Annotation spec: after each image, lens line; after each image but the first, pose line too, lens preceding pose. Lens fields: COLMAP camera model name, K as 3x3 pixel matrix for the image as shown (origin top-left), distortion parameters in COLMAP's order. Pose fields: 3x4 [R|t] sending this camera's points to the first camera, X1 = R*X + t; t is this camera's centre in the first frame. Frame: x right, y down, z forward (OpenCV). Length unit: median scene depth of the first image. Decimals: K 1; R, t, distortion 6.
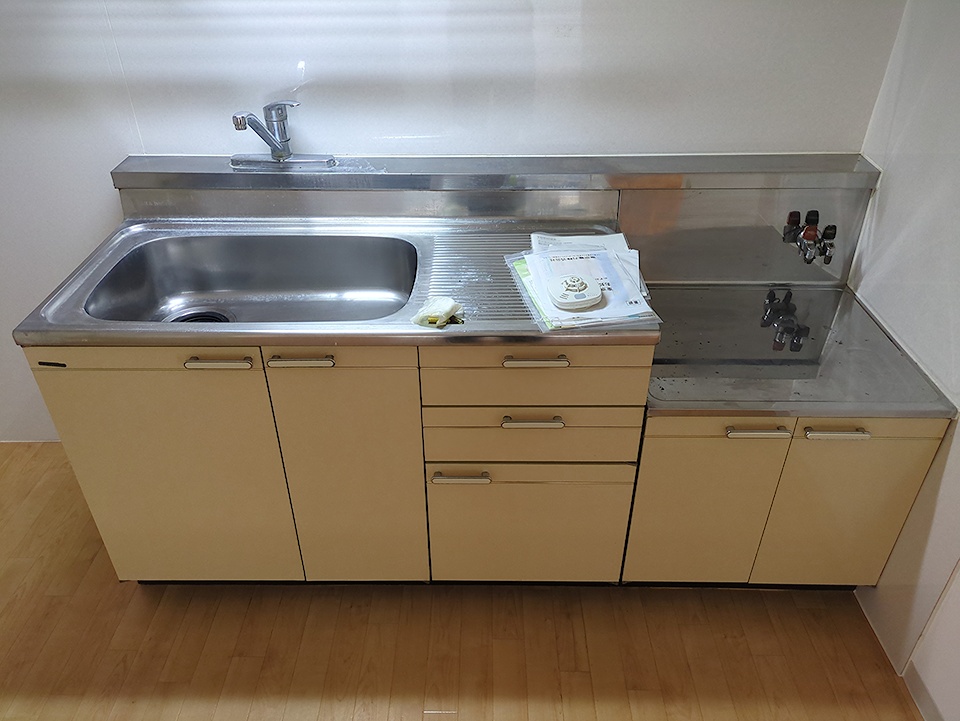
lens RADIAL K [[725.9, 0, 468.8], [0, 725.9, 360.1], [0, 0, 1]] dist [0.002991, -0.001629]
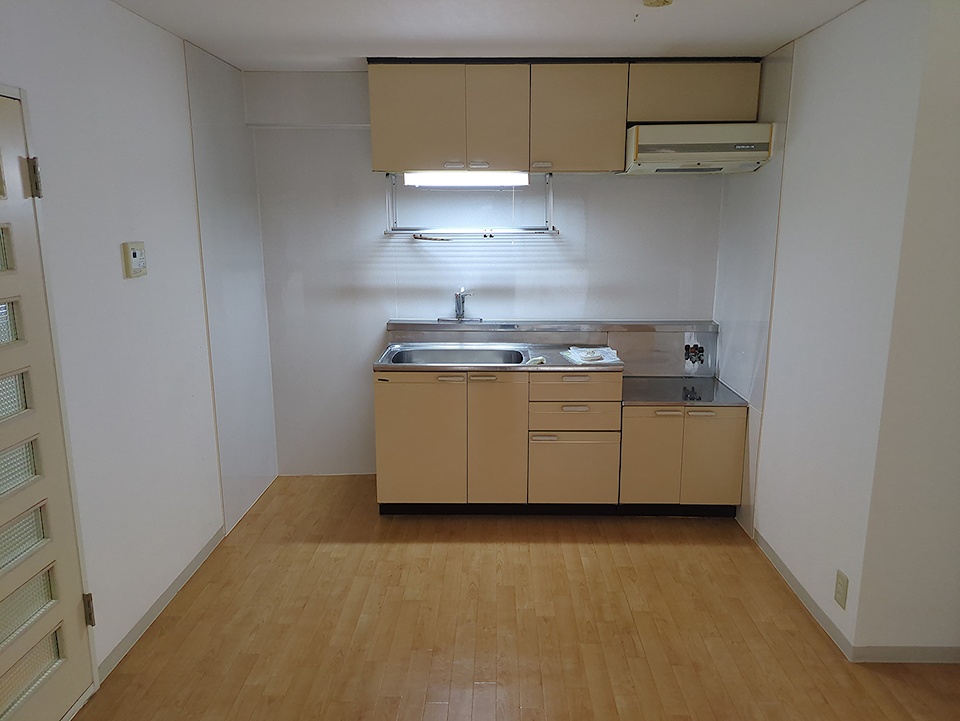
lens RADIAL K [[725.2, 0, 490.8], [0, 725.2, 356.8], [0, 0, 1]] dist [0.032955, 0.000145]
pose [[0.999943, 0.009717, 0.004323, -0.177947], [-0.007344, 0.924922, -0.380086, 0.737325], [-0.007692, 0.380033, 0.924941, -1.129385]]
